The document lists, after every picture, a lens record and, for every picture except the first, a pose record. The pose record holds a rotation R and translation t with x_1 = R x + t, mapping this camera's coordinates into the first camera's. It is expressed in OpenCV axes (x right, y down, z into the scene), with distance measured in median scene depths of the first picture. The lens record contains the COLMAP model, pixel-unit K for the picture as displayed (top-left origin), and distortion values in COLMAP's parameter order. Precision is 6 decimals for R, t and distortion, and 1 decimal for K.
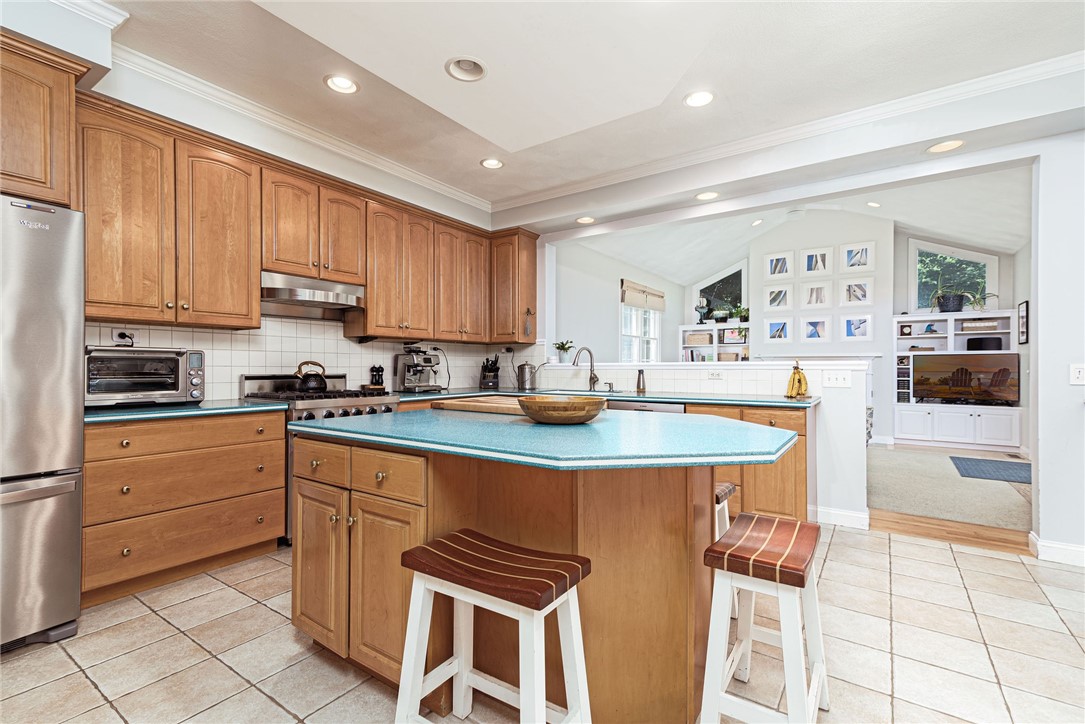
lens RADIAL K [[485.7, 0, 543.8], [0, 485.7, 364.1], [0, 0, 1]] dist [0.028047, 0.000256]
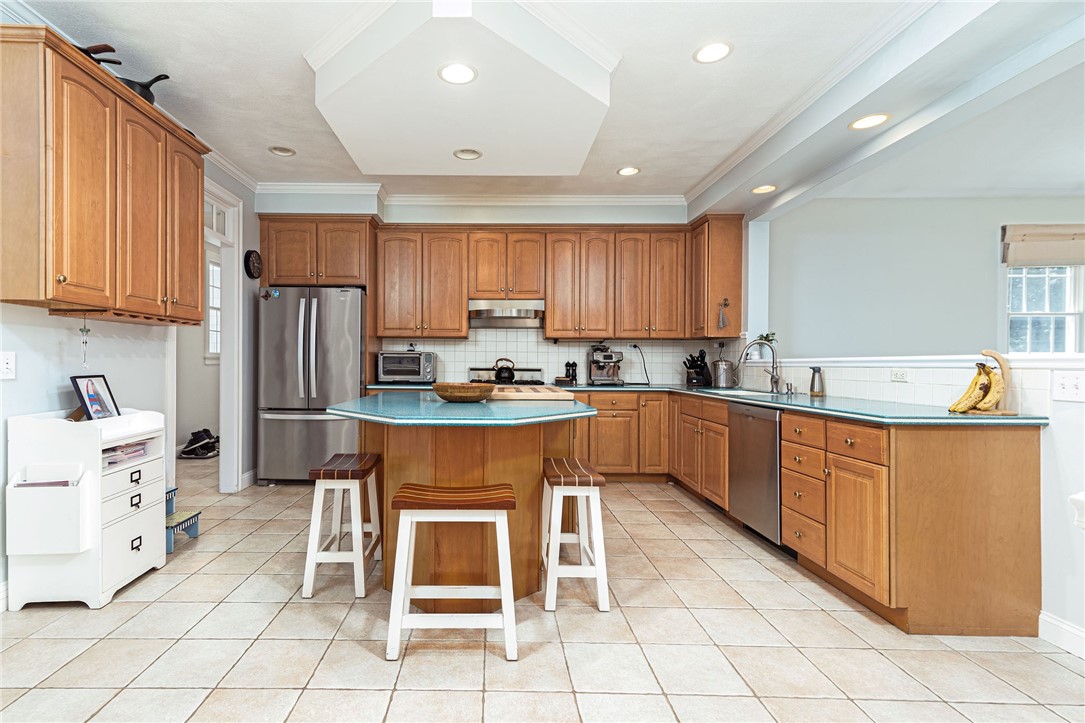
lens RADIAL K [[485.7, 0, 543.8], [0, 485.7, 363.6], [0, 0, 1]] dist [0.028047, 0.000256]
pose [[0.577011, 0.001397, -0.816735, 0.651976], [0.000103, 0.999998, 0.001783, 0.006039], [0.816736, -0.001113, 0.577010, 0.247427]]
